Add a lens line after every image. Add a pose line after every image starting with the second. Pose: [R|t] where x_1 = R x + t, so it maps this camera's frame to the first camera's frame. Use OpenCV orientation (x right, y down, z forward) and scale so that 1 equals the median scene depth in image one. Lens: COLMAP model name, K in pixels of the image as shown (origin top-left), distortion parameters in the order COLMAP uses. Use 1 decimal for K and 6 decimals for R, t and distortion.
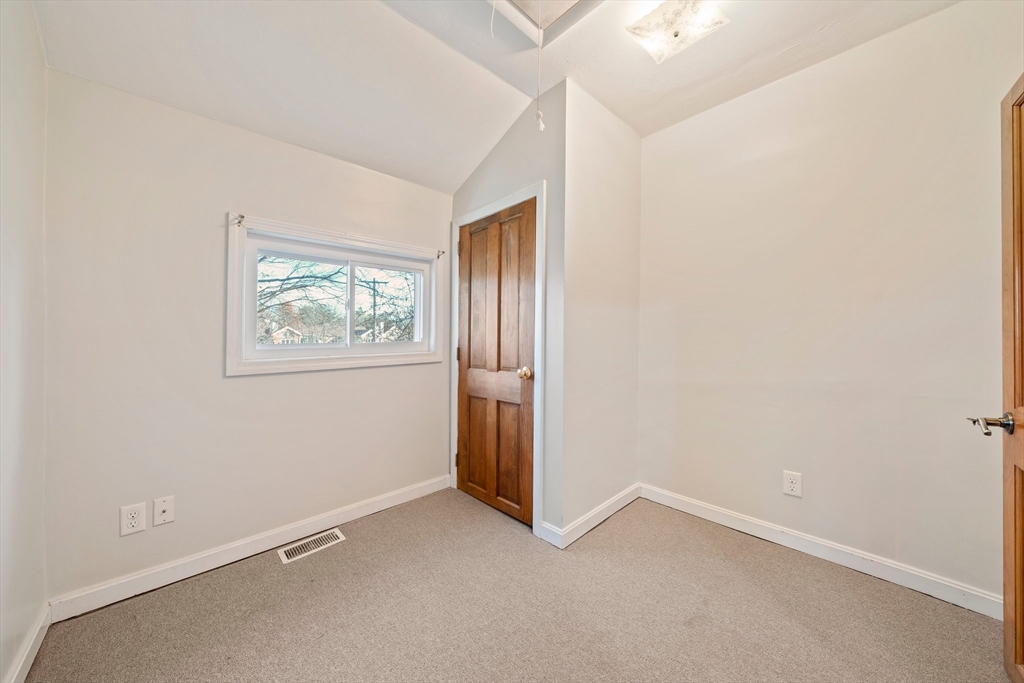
lens RADIAL K [[353.6, 0, 508.0], [0, 353.6, 333.8], [0, 0, 1]] dist [-0.006757, -0.000027]
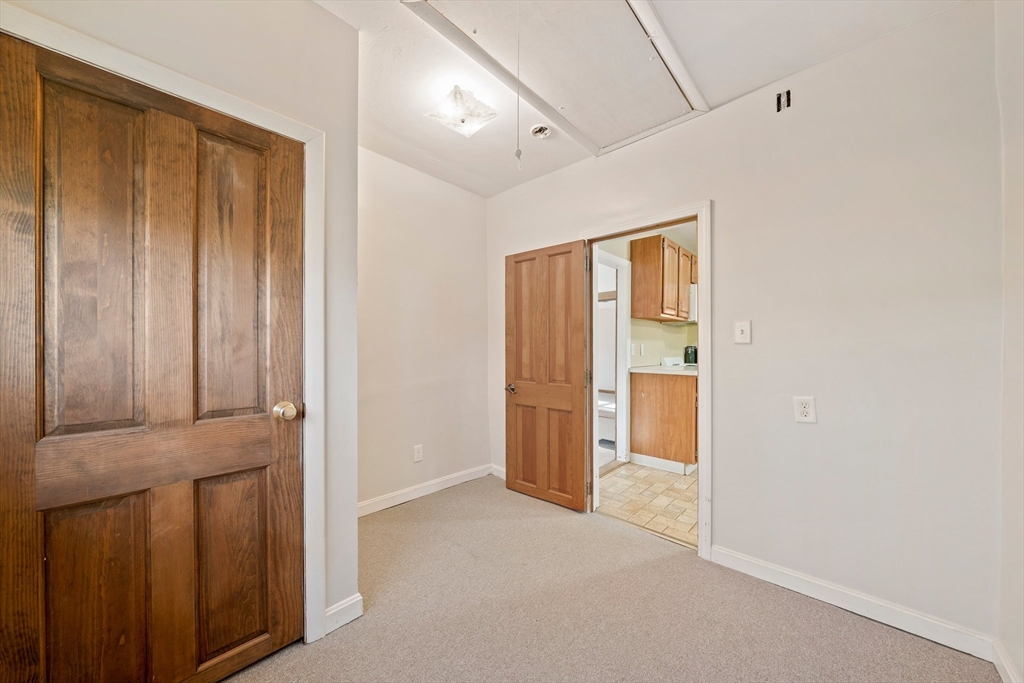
lens RADIAL K [[353.6, 0, 496.4], [0, 353.6, 354.0], [0, 0, 1]] dist [-0.006757, -0.000027]
pose [[-0.030455, -0.004886, 0.999524, -0.551155], [-0.010436, 0.999935, 0.004570, 0.002611], [-0.999482, -0.010292, -0.030504, 0.599538]]
